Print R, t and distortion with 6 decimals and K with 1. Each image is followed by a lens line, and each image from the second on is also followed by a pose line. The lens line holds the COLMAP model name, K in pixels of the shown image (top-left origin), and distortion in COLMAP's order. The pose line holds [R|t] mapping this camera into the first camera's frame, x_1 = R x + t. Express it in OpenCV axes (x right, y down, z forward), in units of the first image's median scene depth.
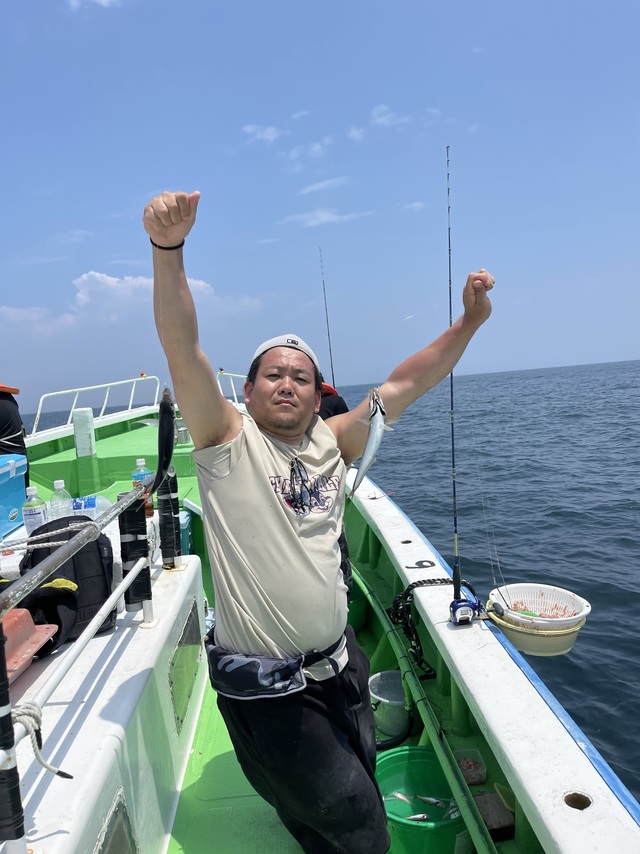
lens RADIAL K [[626.8, 0, 318.8], [0, 626.8, 424.5], [0, 0, 1]] dist [-0.015306, -0.024197]
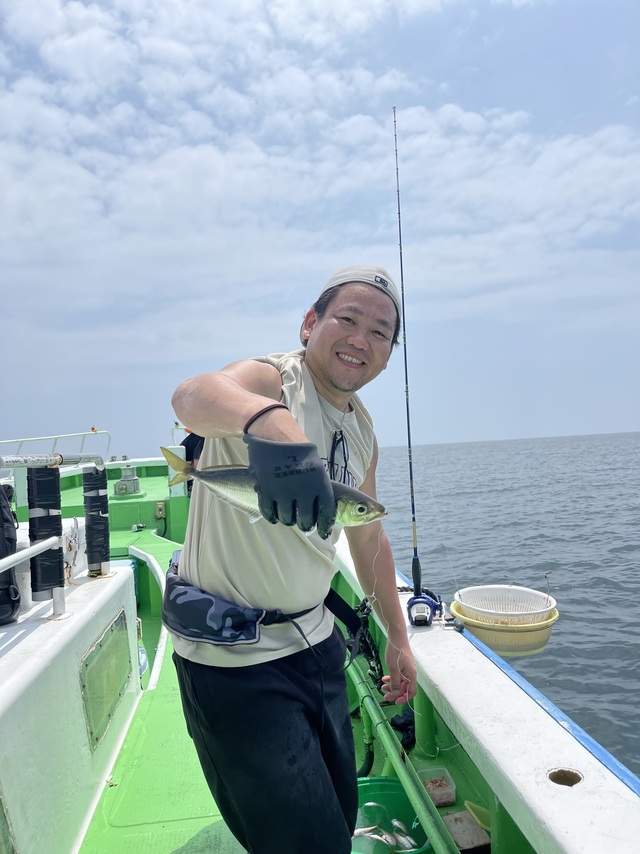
lens RADIAL K [[626.8, 0, 321.6], [0, 626.8, 429.1], [0, 0, 1]] dist [-0.015306, -0.024197]
pose [[0.997938, -0.003074, 0.064105, 0.028180], [0.010732, 0.992780, -0.119465, 0.154173], [-0.063275, 0.119906, 0.990767, 0.093351]]
